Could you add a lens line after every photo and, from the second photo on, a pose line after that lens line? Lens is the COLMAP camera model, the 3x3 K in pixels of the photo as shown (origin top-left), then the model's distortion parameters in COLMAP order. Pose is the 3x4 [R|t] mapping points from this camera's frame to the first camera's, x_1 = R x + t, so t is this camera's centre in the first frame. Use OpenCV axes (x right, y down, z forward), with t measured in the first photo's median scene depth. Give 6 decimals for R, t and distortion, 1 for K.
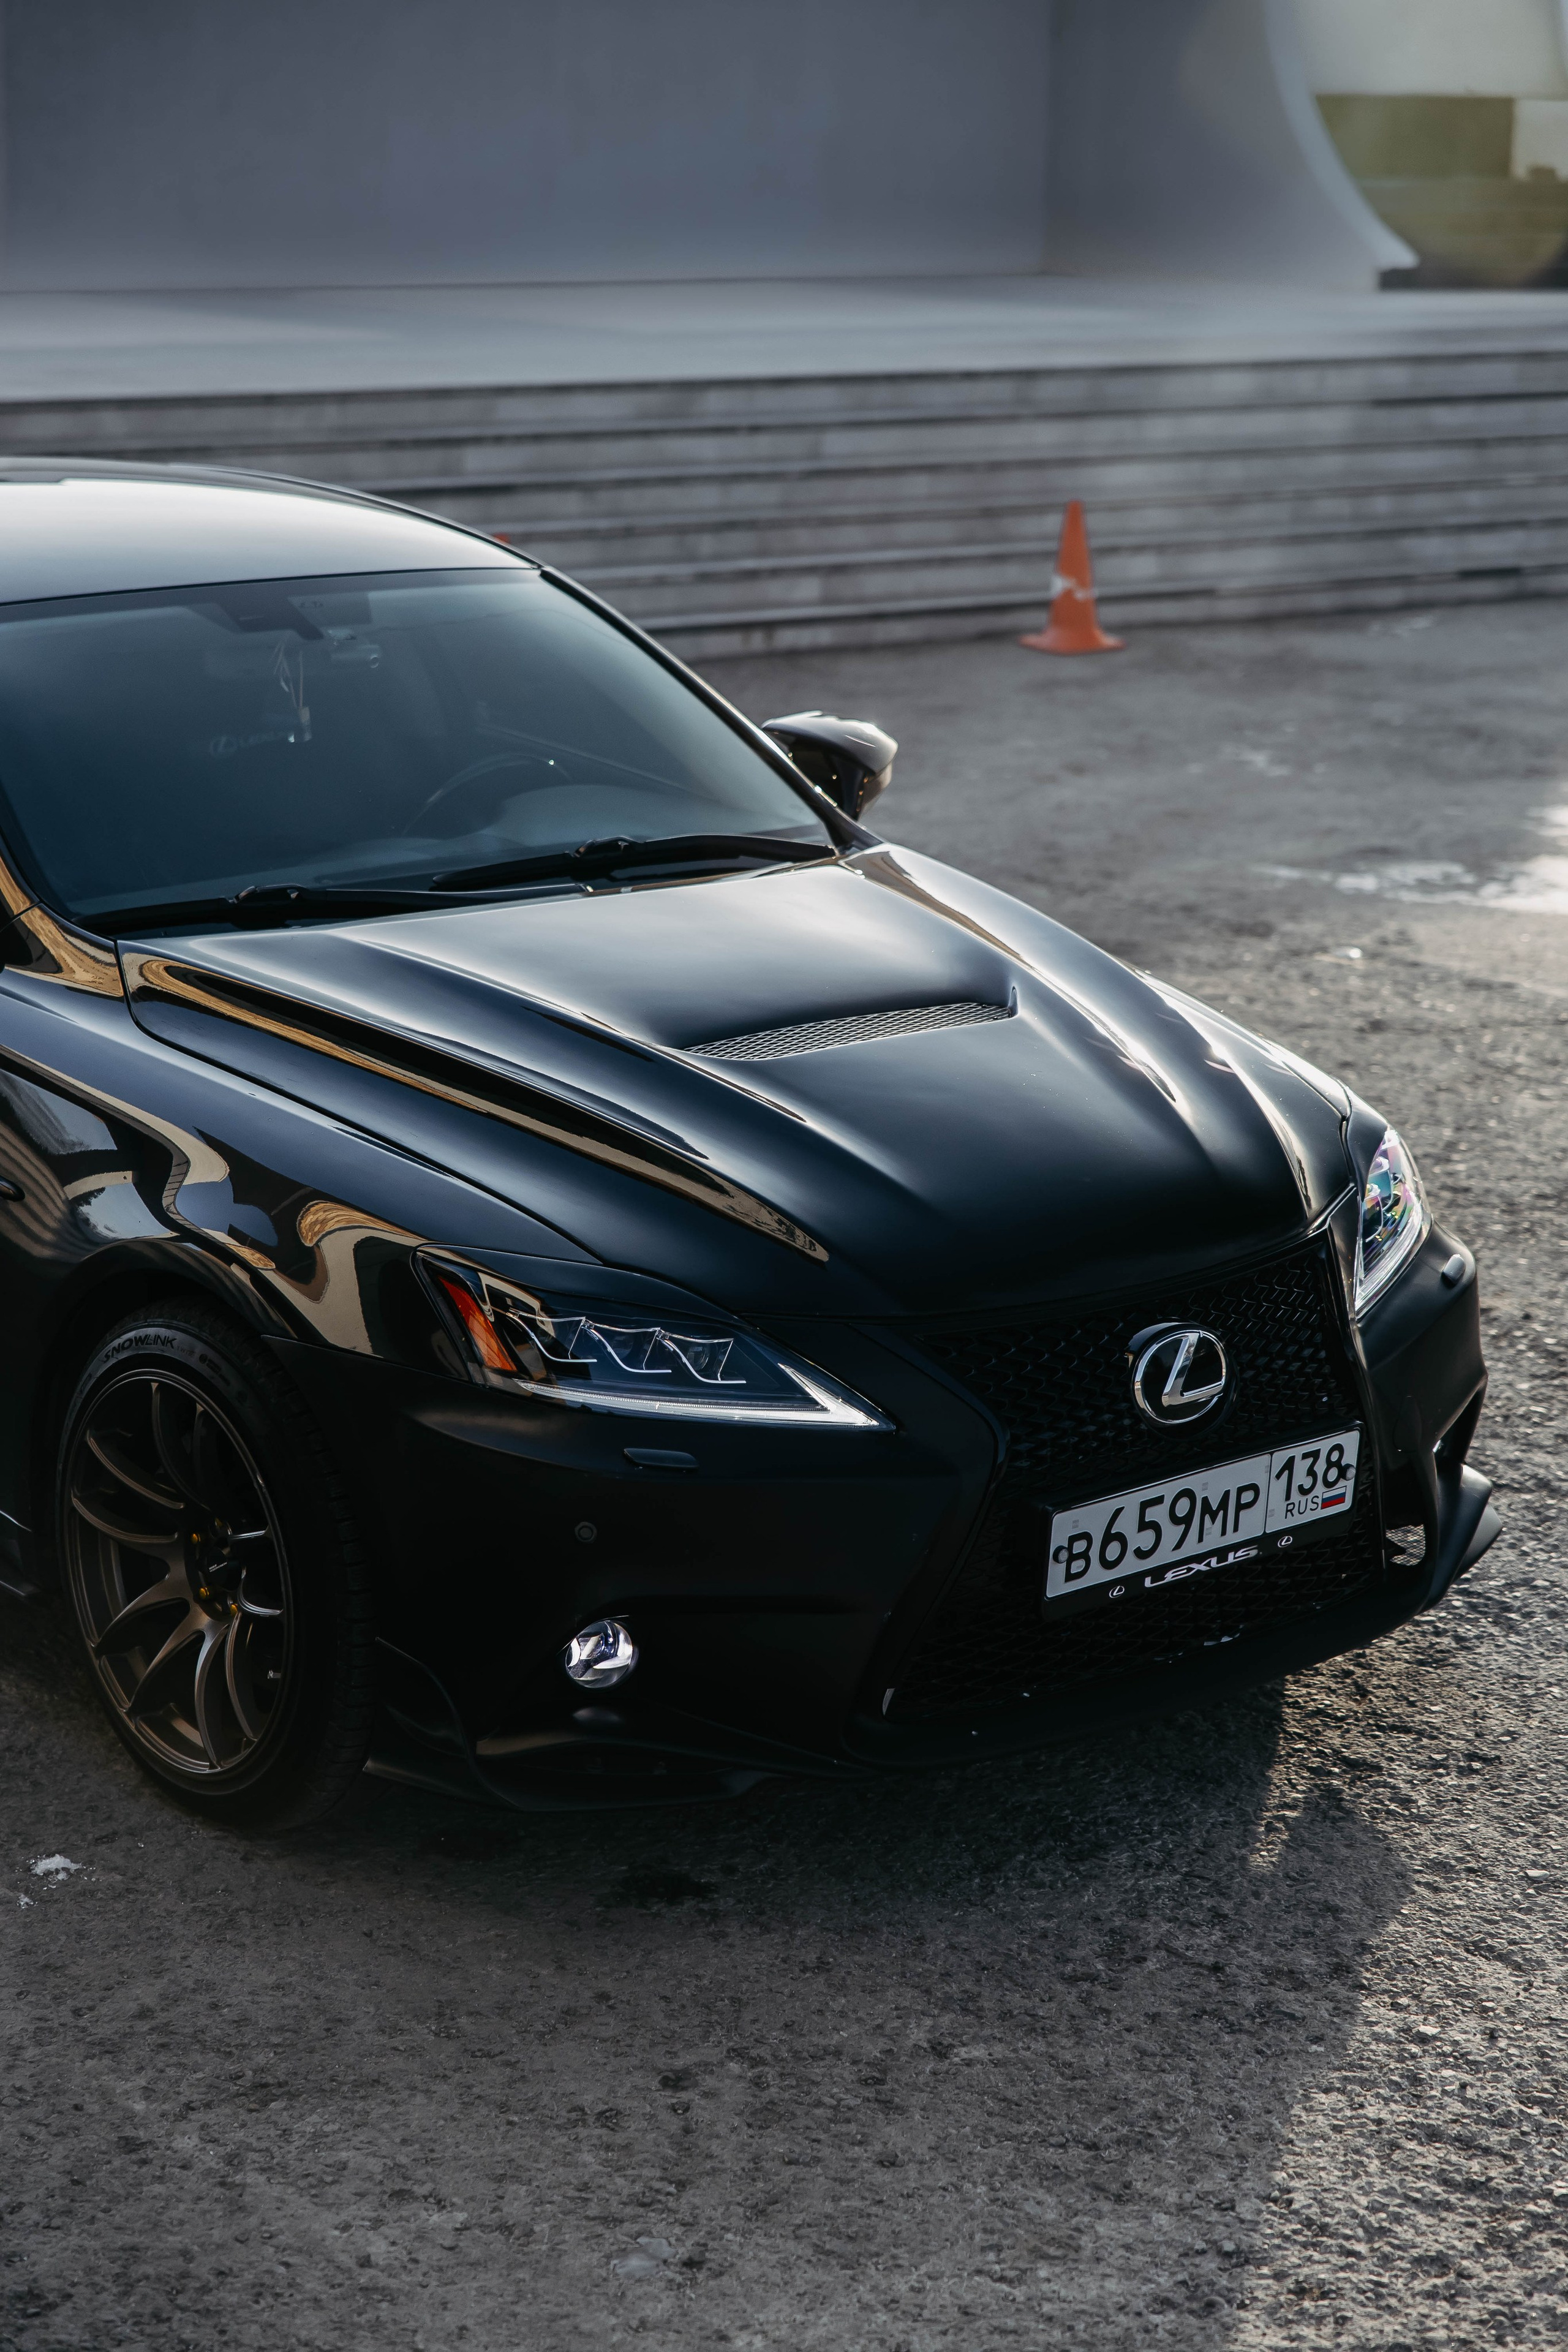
lens RADIAL K [[4524.2, 0, 767.3], [0, 4524.2, 1180.2], [0, 0, 1]] dist [0.030816, 0.000000]
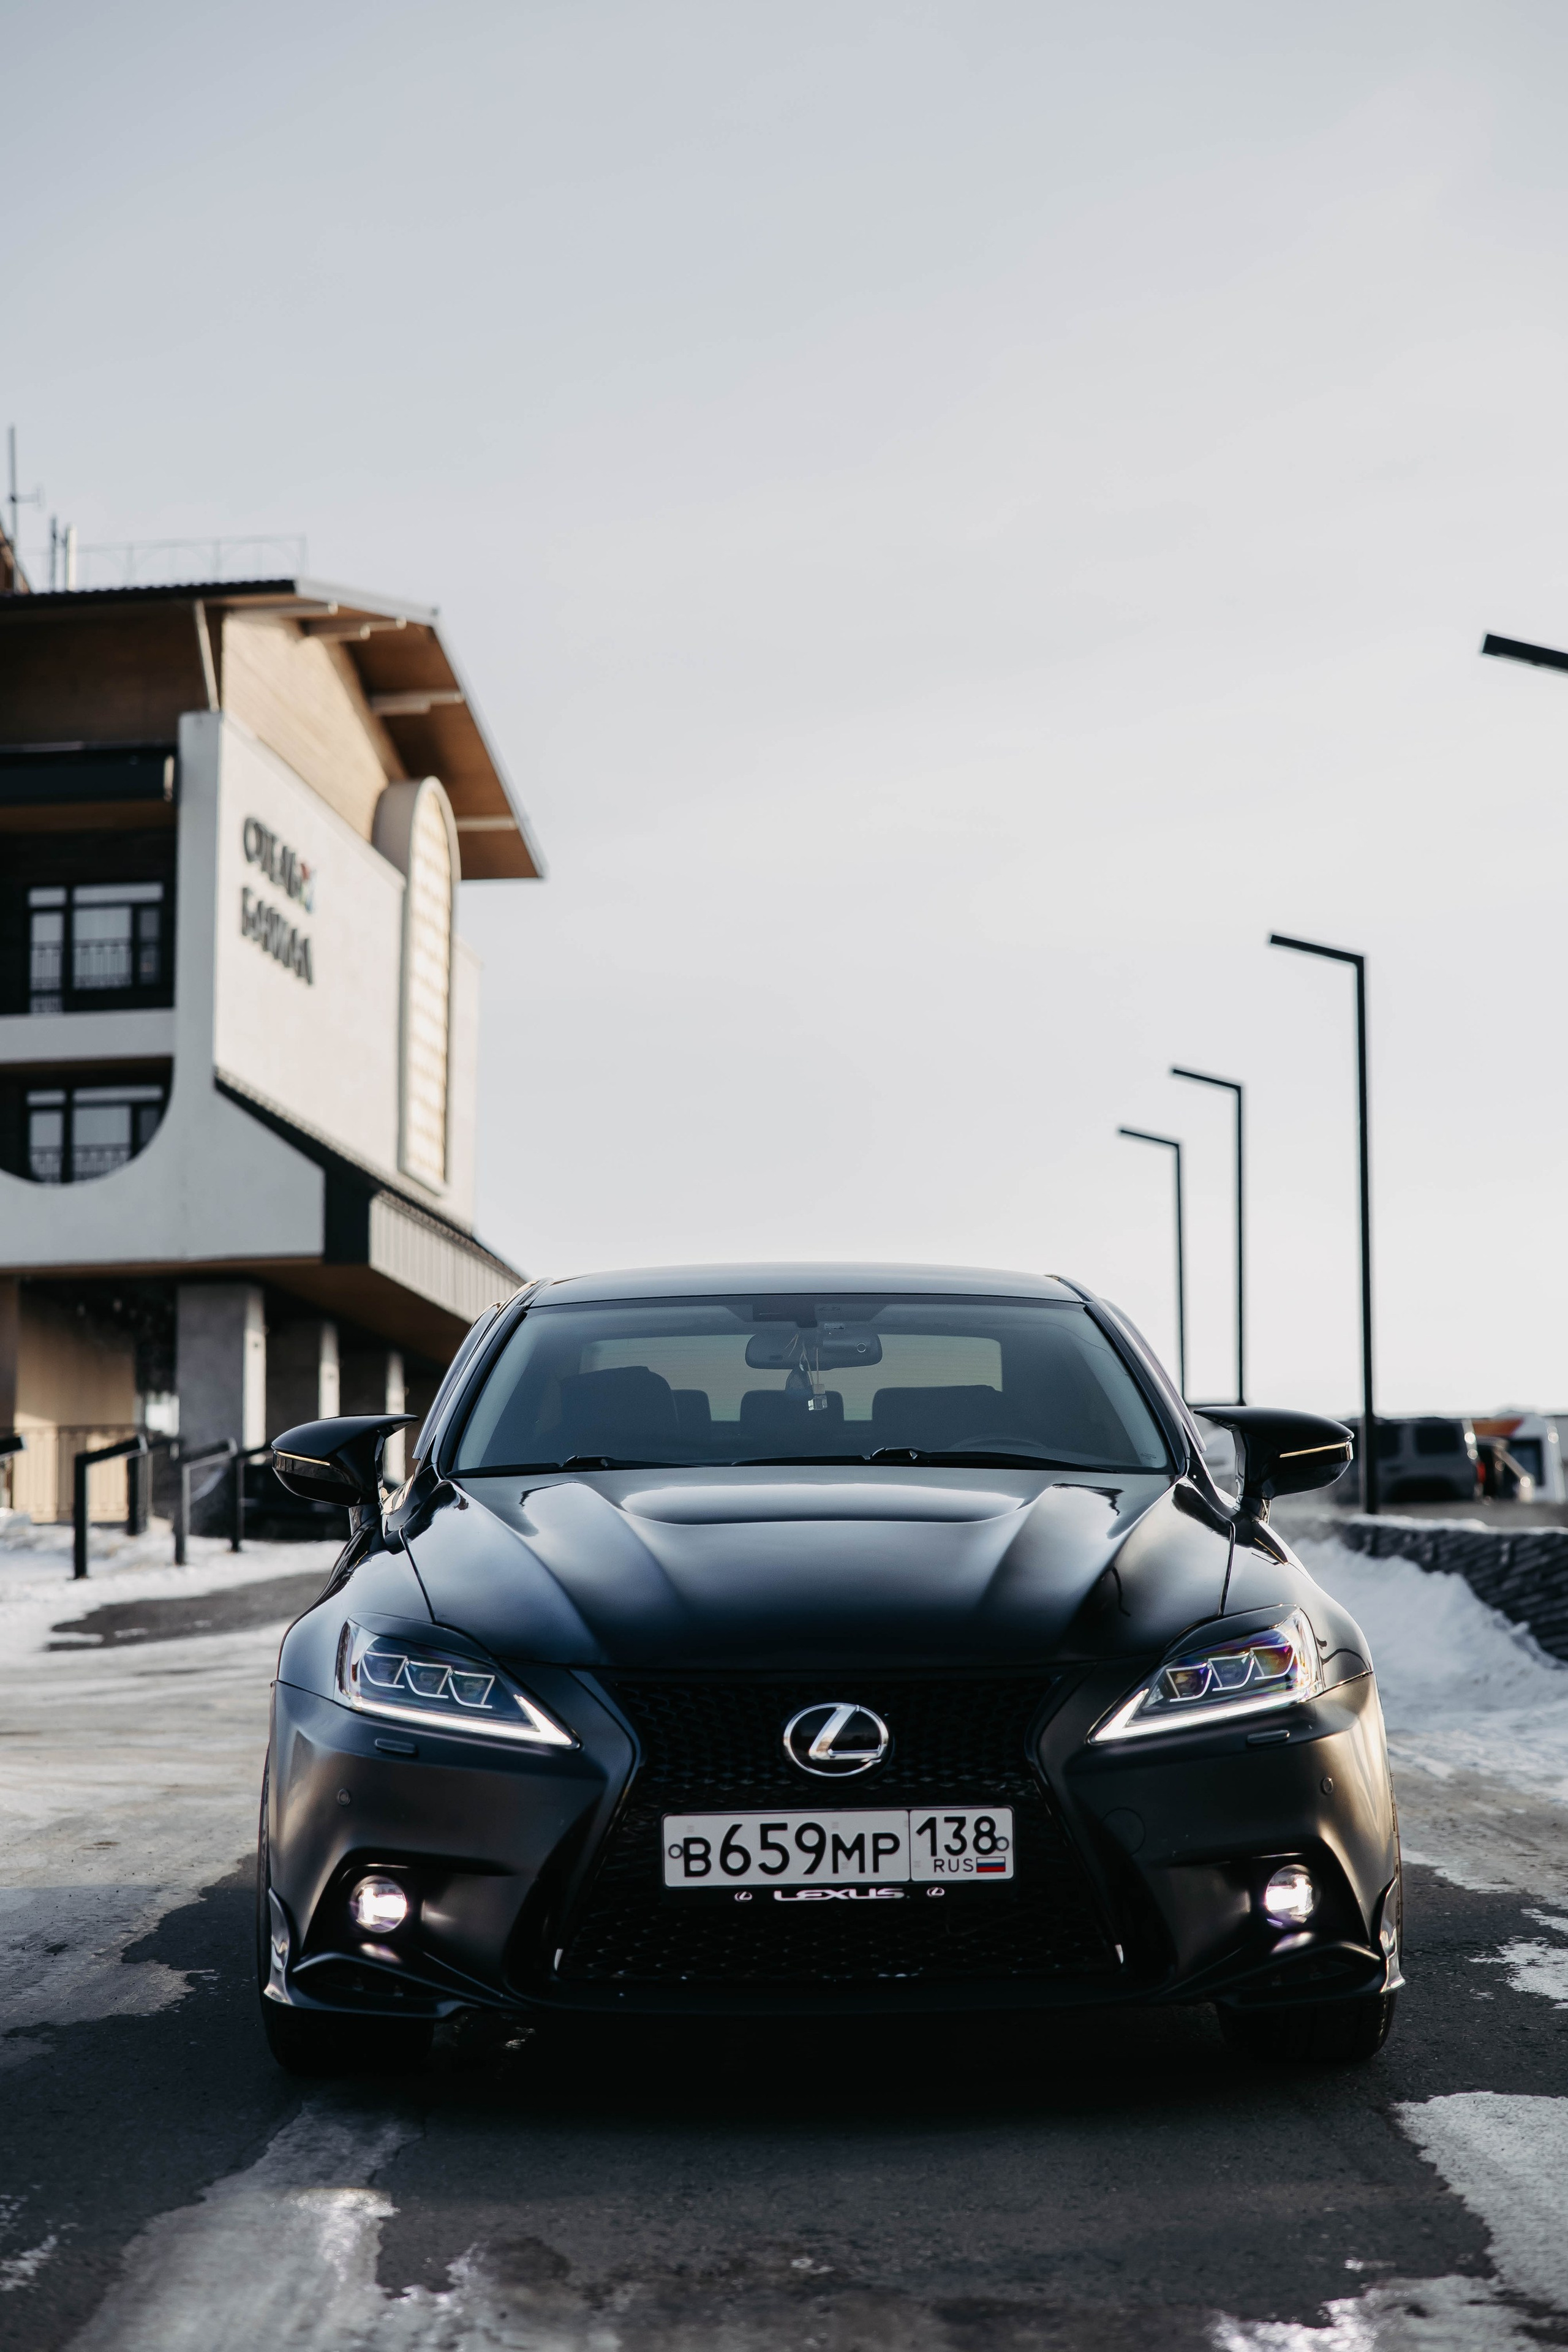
lens RADIAL K [[4245.1, 0, 761.6], [0, 4245.1, 1165.5], [0, 0, 1]] dist [-0.017684, 0.000000]
pose [[0.775482, -0.077072, -0.626648, 0.825768], [-0.133171, 0.950225, -0.281670, 0.226217], [0.617166, 0.301881, 0.726618, 0.078806]]
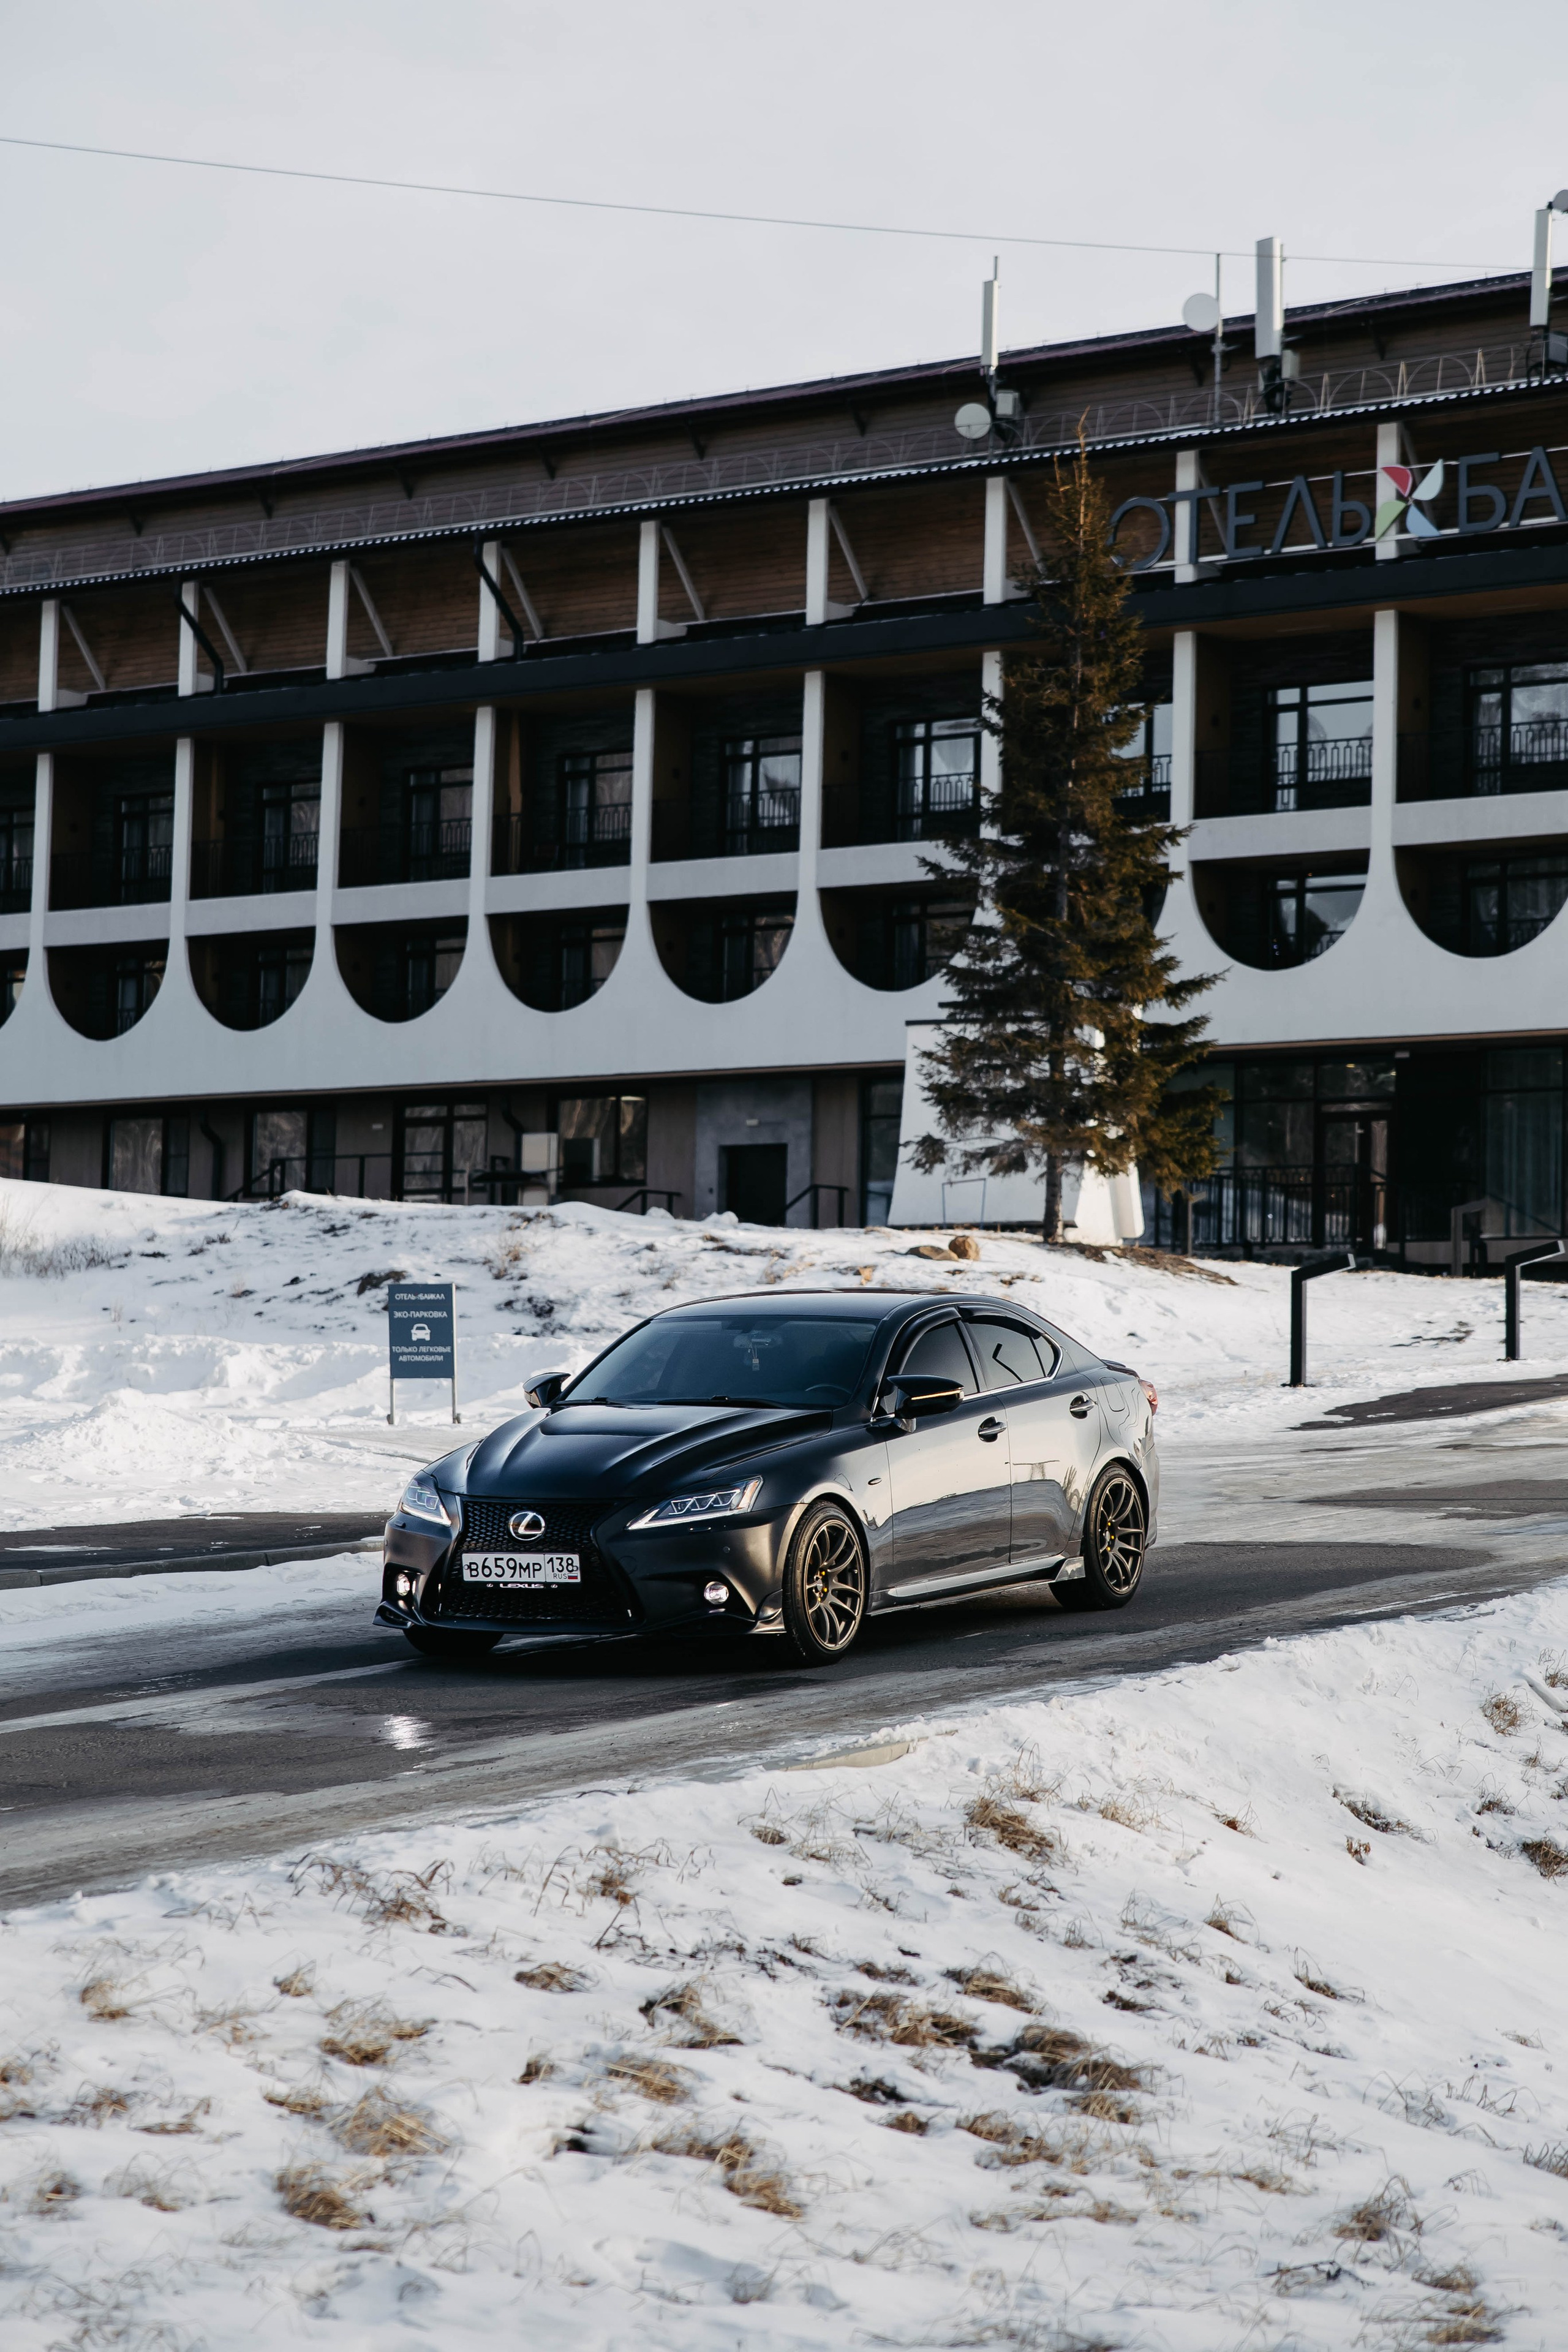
lens RADIAL K [[4524.2, 0, 791.3], [0, 4524.2, 1174.4], [0, 0, 1]] dist [0.030816, 0.000000]
pose [[0.360989, -0.036303, -0.931863, 3.133596], [-0.209967, 0.970422, -0.119143, 0.143682], [0.908626, 0.238670, 0.342689, 0.014704]]
